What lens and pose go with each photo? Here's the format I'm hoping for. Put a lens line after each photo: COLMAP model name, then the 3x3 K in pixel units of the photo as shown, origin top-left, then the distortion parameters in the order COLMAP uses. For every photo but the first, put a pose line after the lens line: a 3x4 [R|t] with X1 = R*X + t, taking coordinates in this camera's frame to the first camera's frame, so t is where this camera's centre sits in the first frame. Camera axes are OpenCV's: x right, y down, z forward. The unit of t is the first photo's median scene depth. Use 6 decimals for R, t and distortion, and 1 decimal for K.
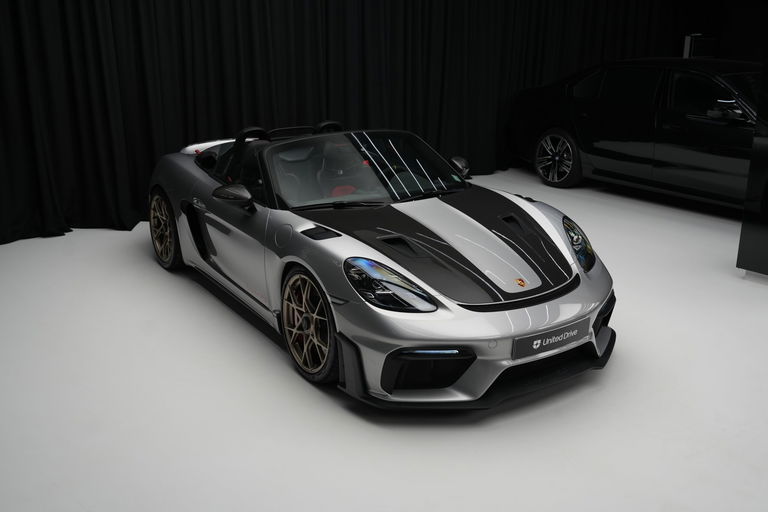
lens RADIAL K [[756.1, 0, 387.8], [0, 756.1, 258.2], [0, 0, 1]] dist [0.016036, 0.000000]
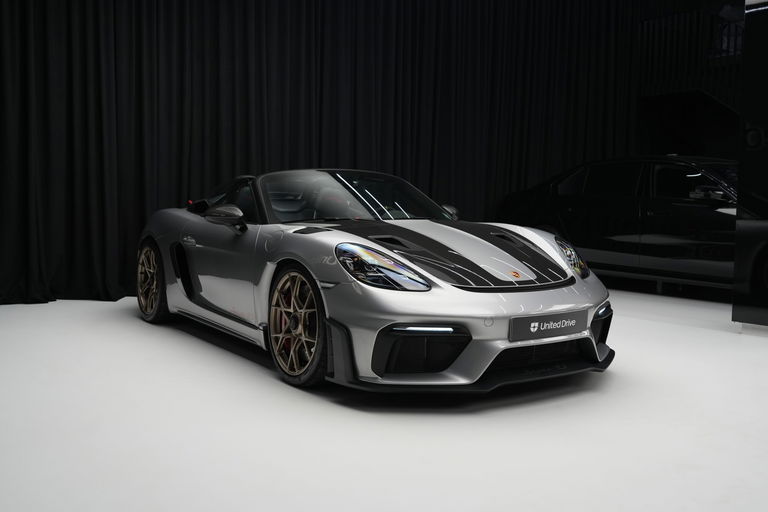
lens RADIAL K [[756.1, 0, 381.1], [0, 756.1, 258.7], [0, 0, 1]] dist [0.016036, 0.000000]
pose [[0.999851, 0.014900, 0.008688, -0.006233], [-0.012638, 0.975655, -0.218946, 0.204632], [-0.011738, 0.218803, 0.975698, 0.037672]]
